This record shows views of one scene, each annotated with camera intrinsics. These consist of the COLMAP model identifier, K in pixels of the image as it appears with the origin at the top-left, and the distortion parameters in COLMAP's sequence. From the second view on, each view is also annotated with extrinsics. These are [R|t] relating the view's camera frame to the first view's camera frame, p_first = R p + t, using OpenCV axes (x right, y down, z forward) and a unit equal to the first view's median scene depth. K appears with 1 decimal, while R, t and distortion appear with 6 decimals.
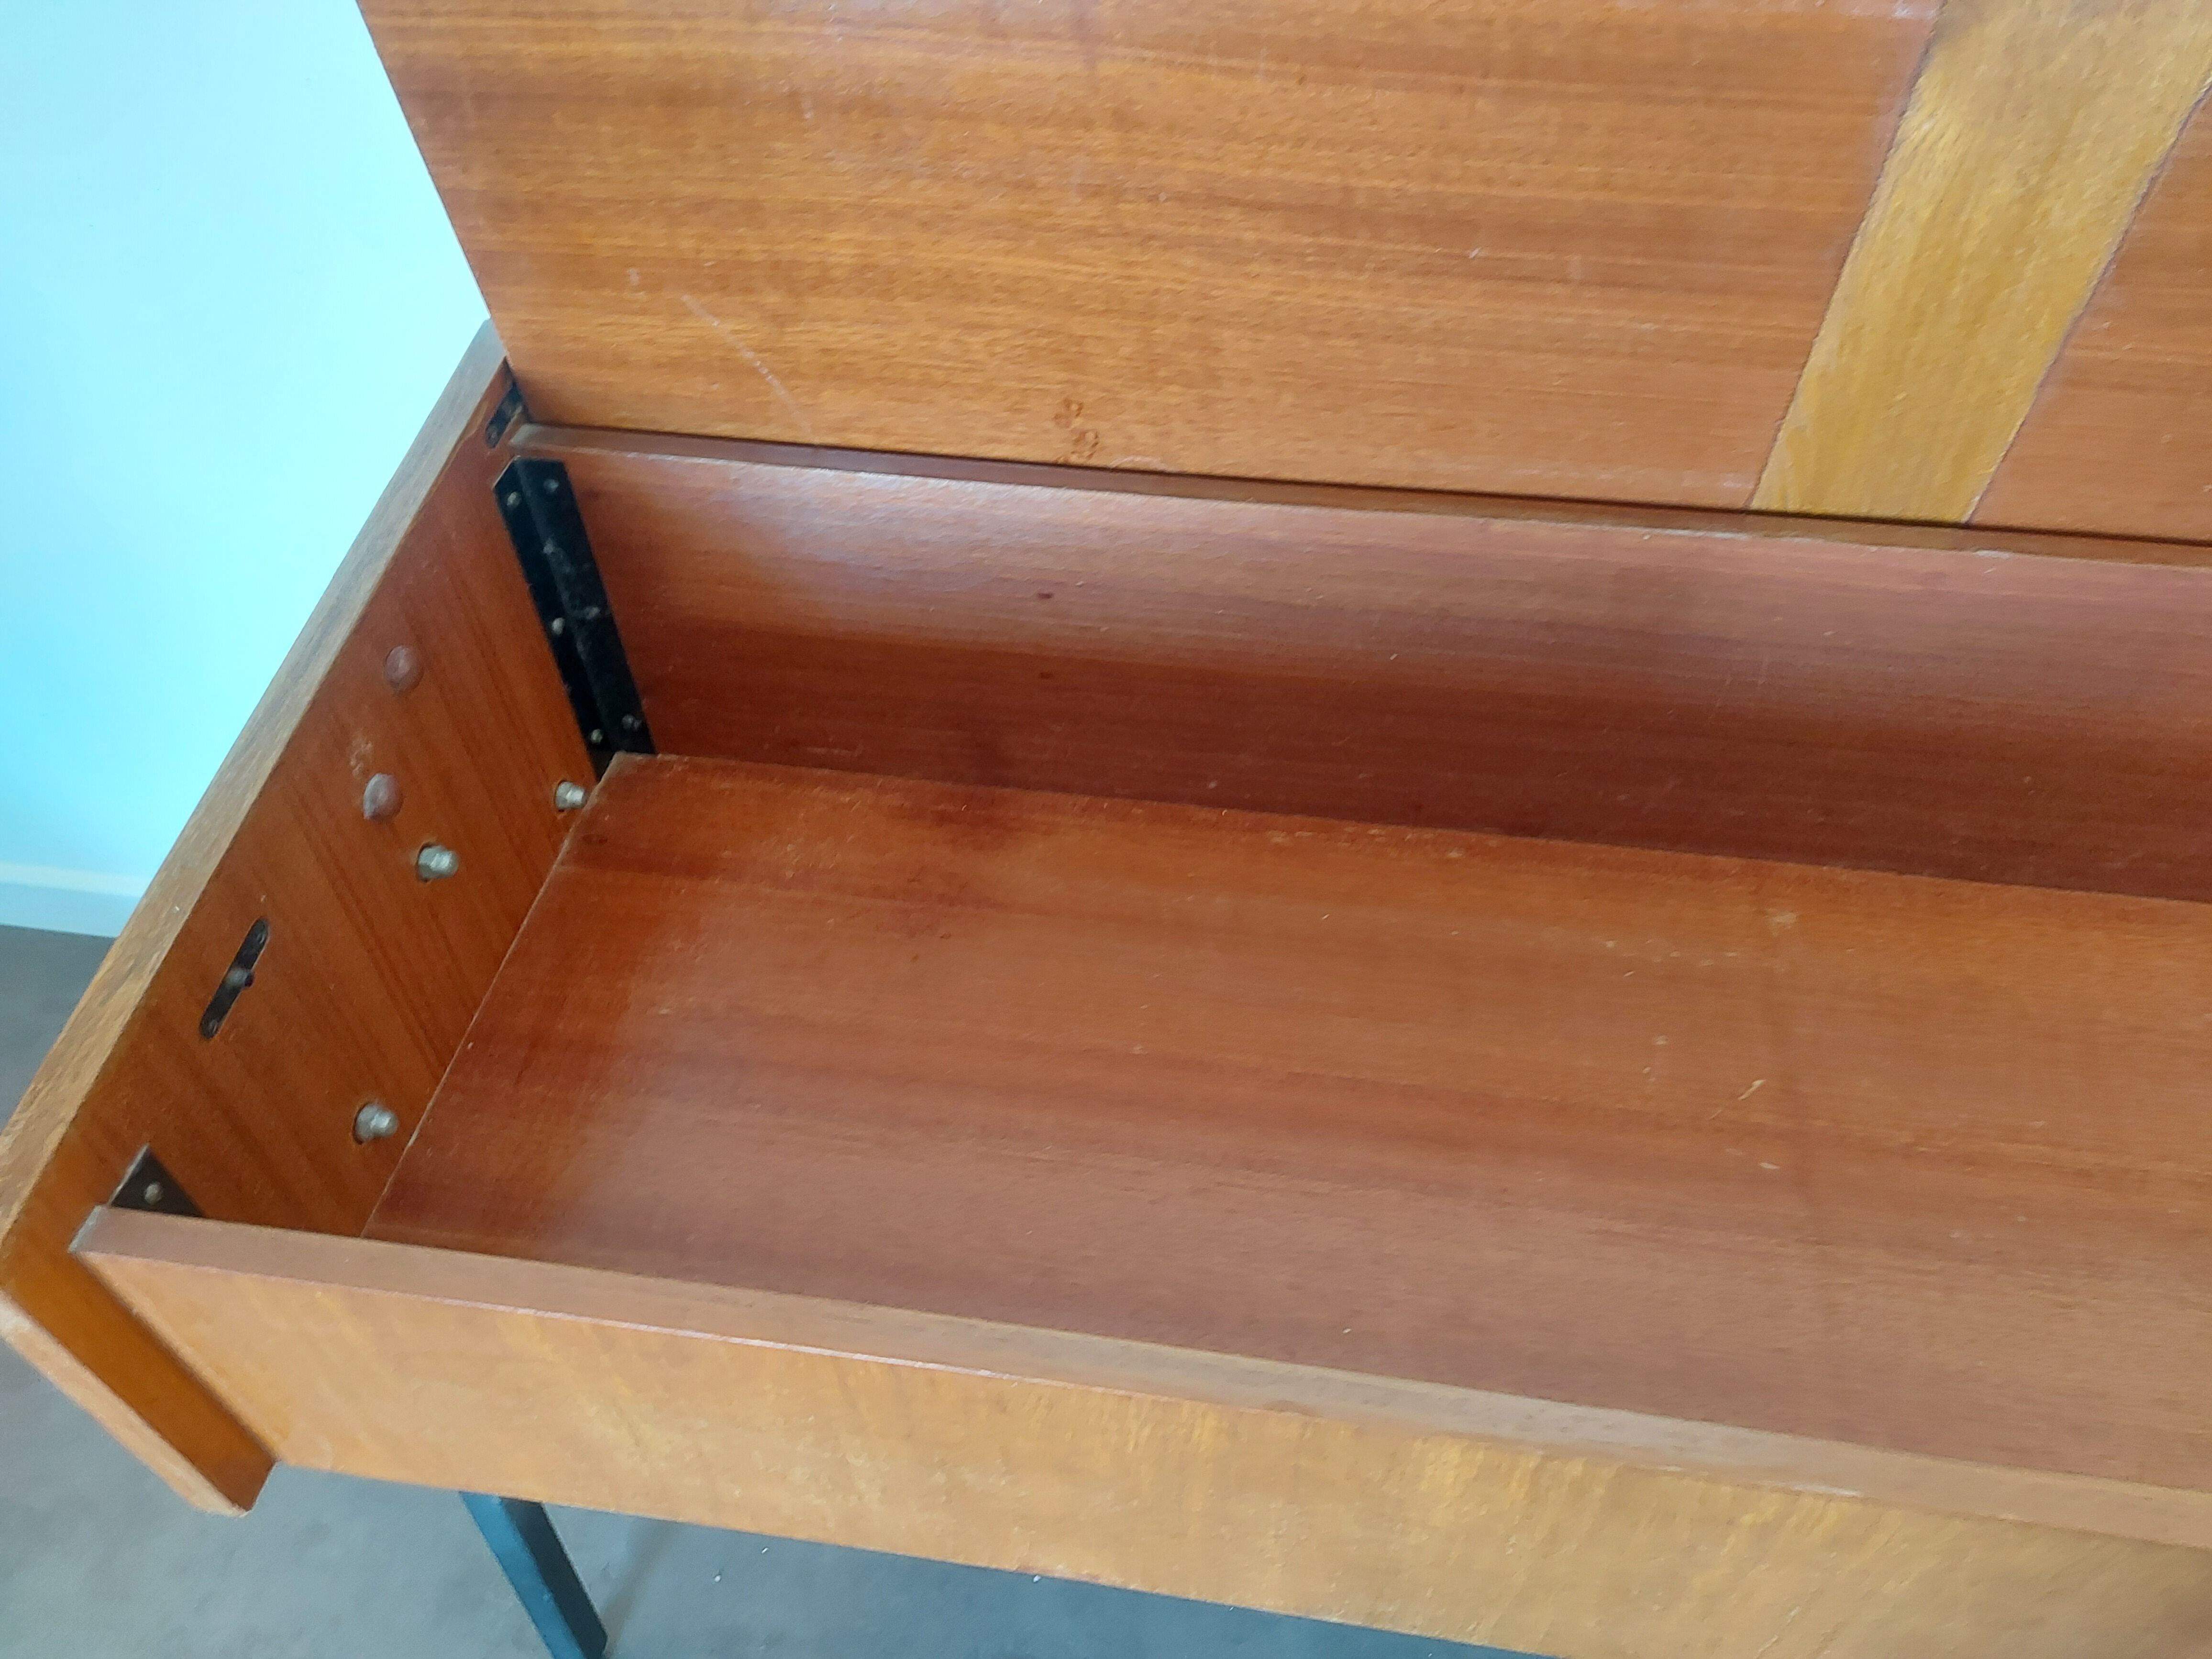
lens RADIAL K [[1662.0, 0, 1106.0], [0, 1662.0, 829.5], [0, 0, 1]] dist [0.114623, -0.156476]
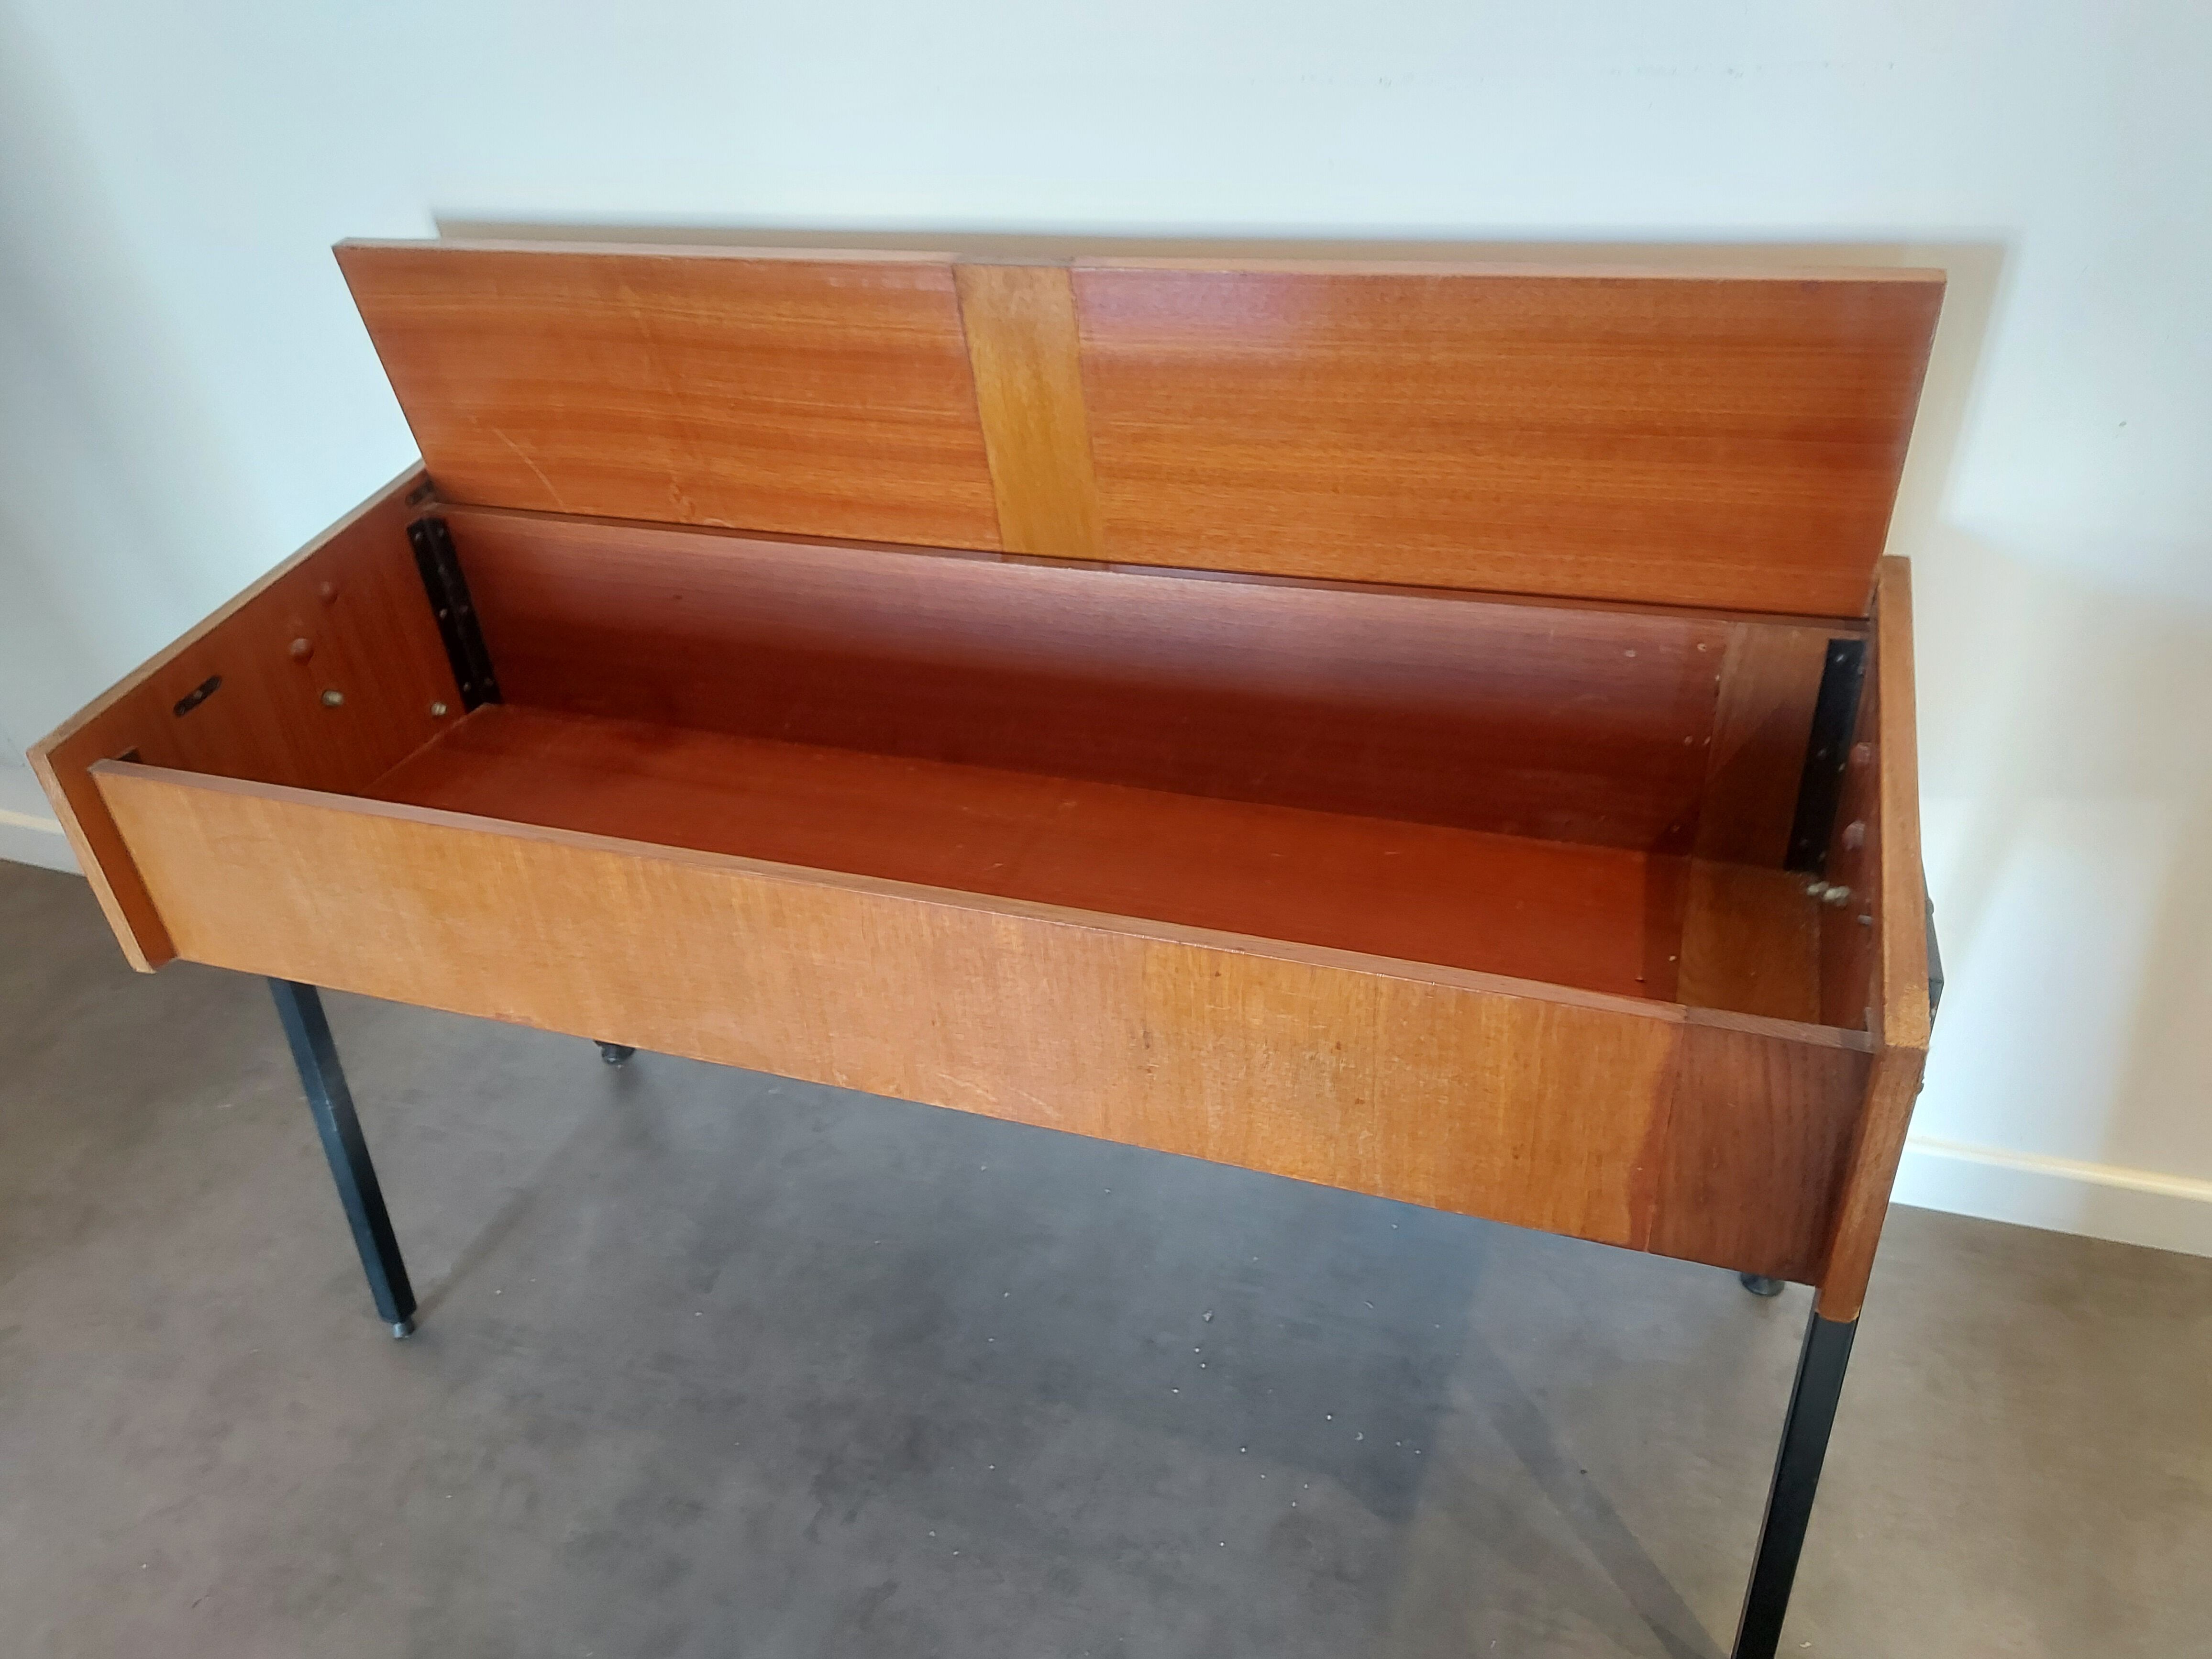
lens RADIAL K [[1662.0, 0, 1106.0], [0, 1662.0, 829.5], [0, 0, 1]] dist [0.114623, -0.156476]
pose [[0.980822, 0.063232, -0.184361, 0.821916], [-0.105983, 0.966871, -0.232223, 0.509202], [0.163570, 0.247309, 0.955031, -0.657148]]
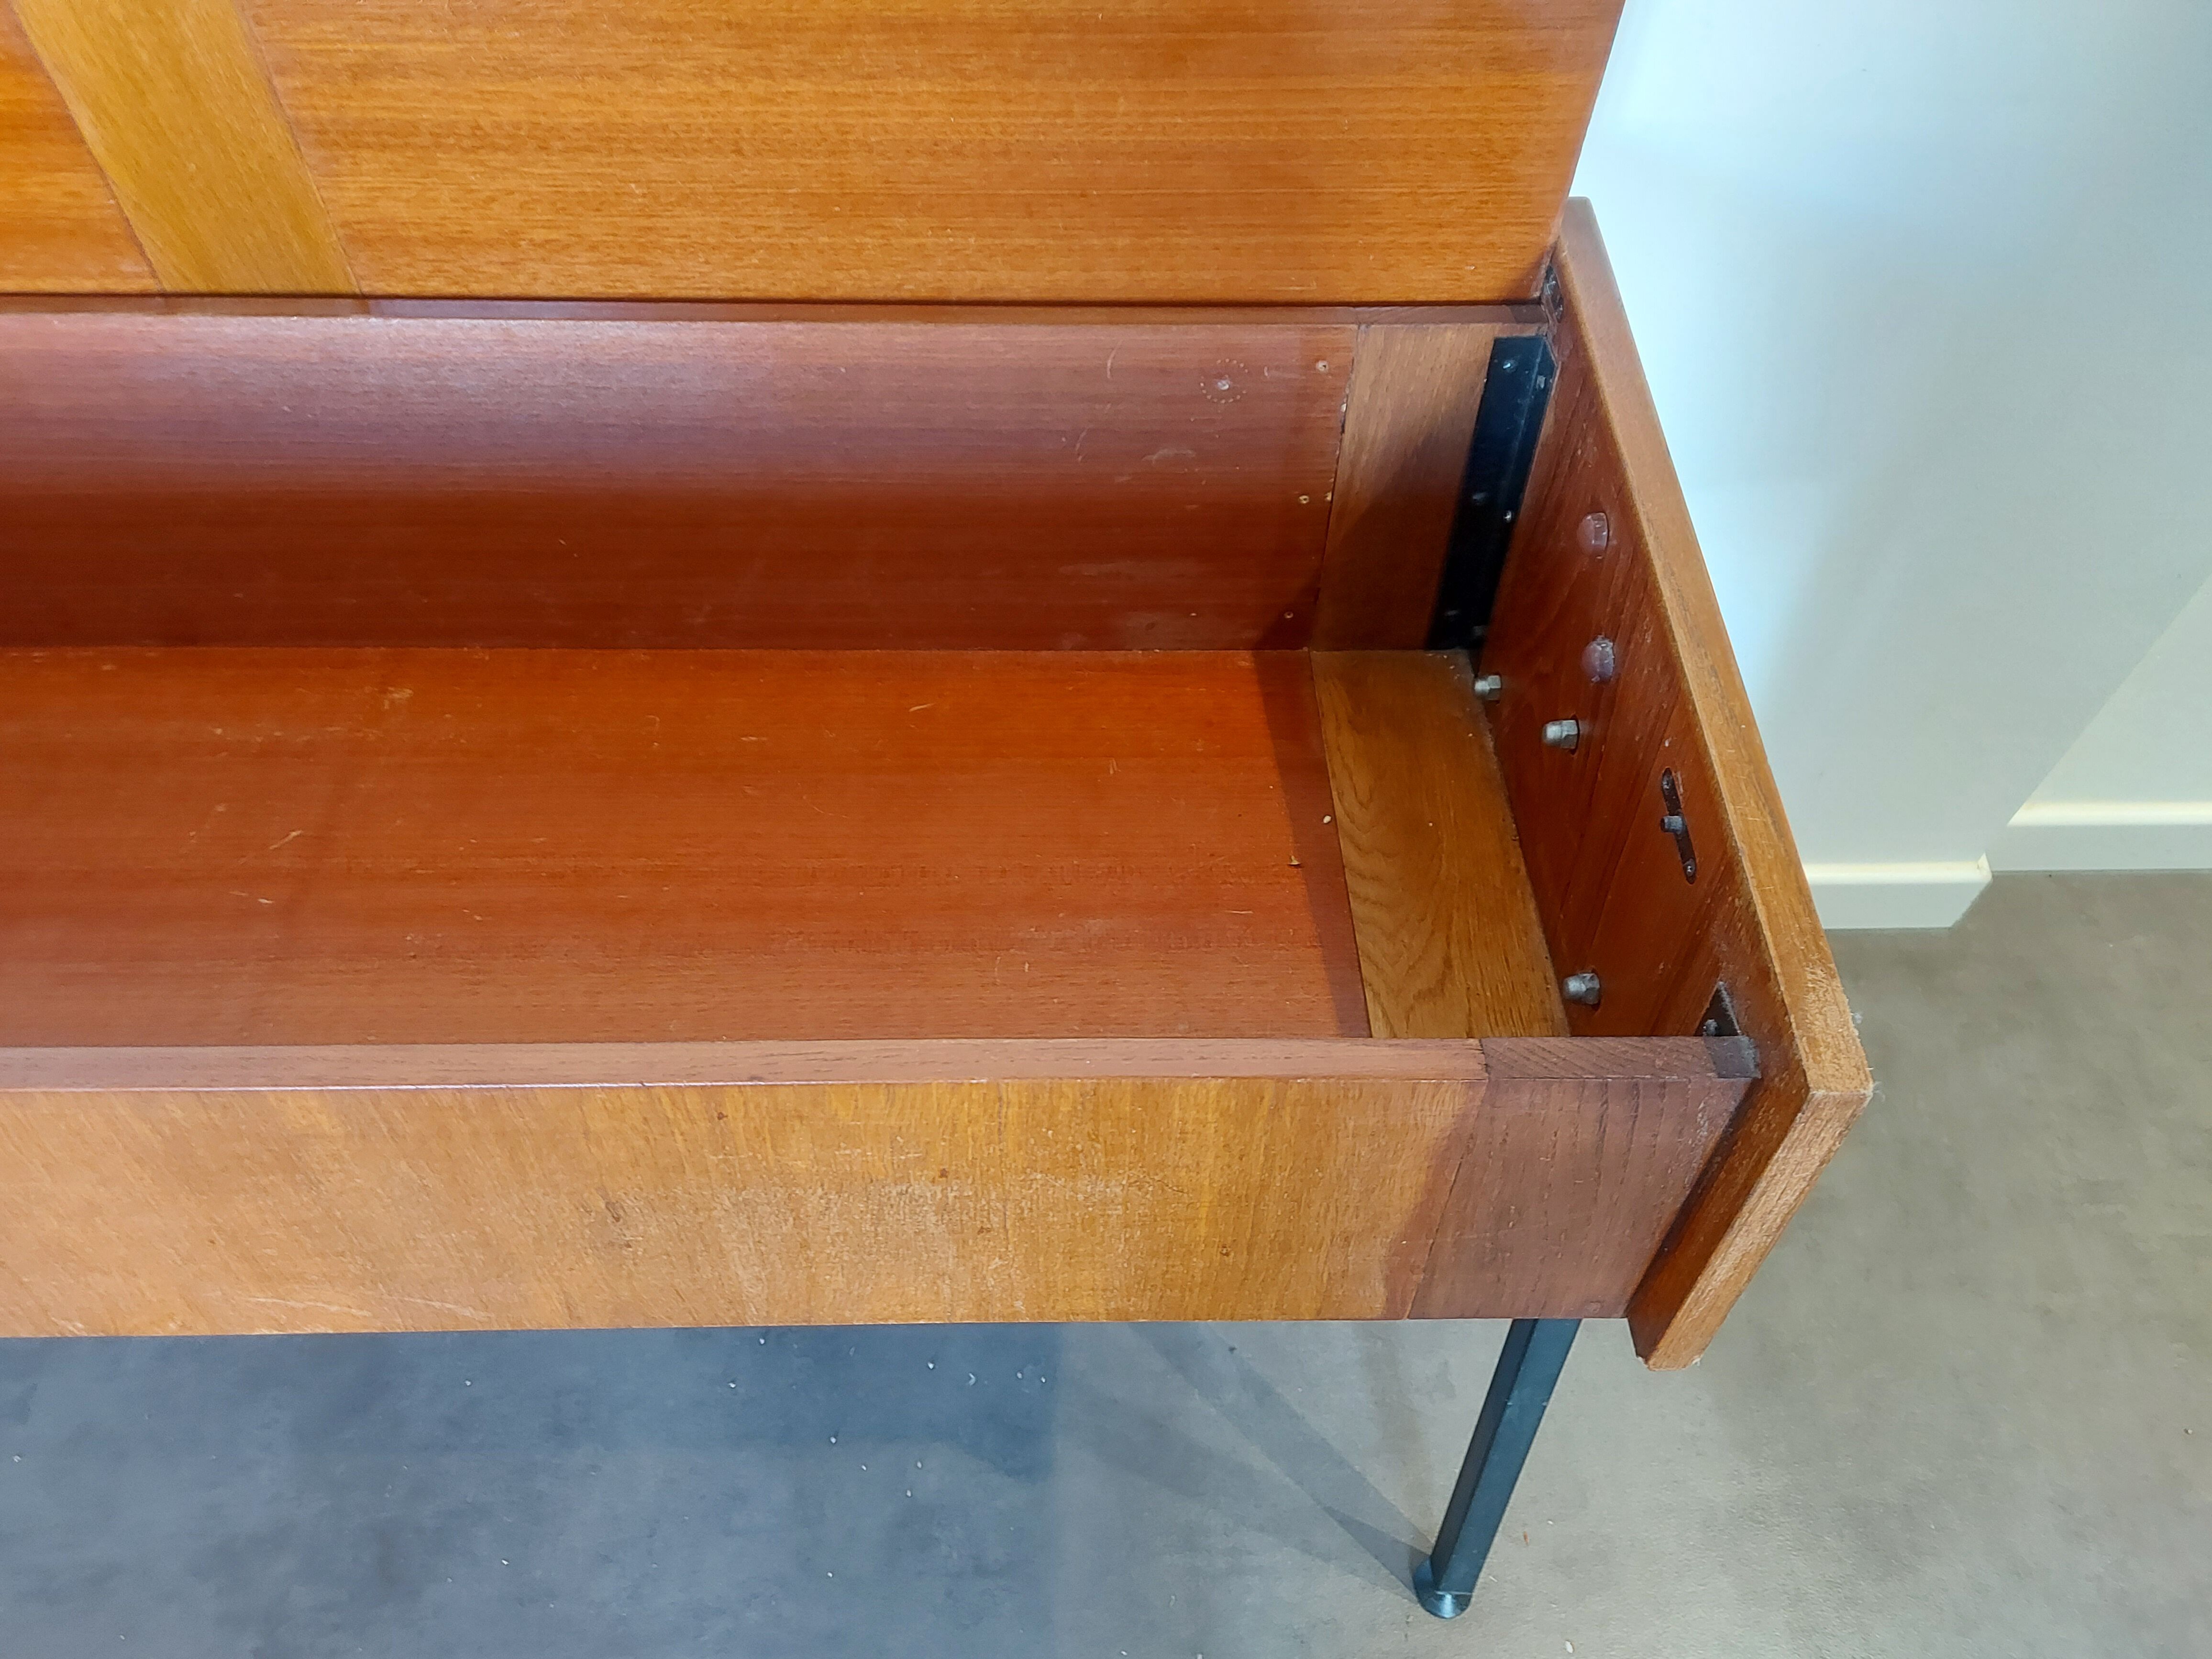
lens RADIAL K [[1622.0, 0, 1099.5], [0, 1622.0, 845.5], [0, 0, 1]] dist [0.092570, -0.095255]
pose [[0.985173, -0.102809, 0.137351, 0.753915], [0.101347, 0.994695, 0.017613, 0.192633], [-0.138434, -0.003431, 0.990366, -0.121839]]
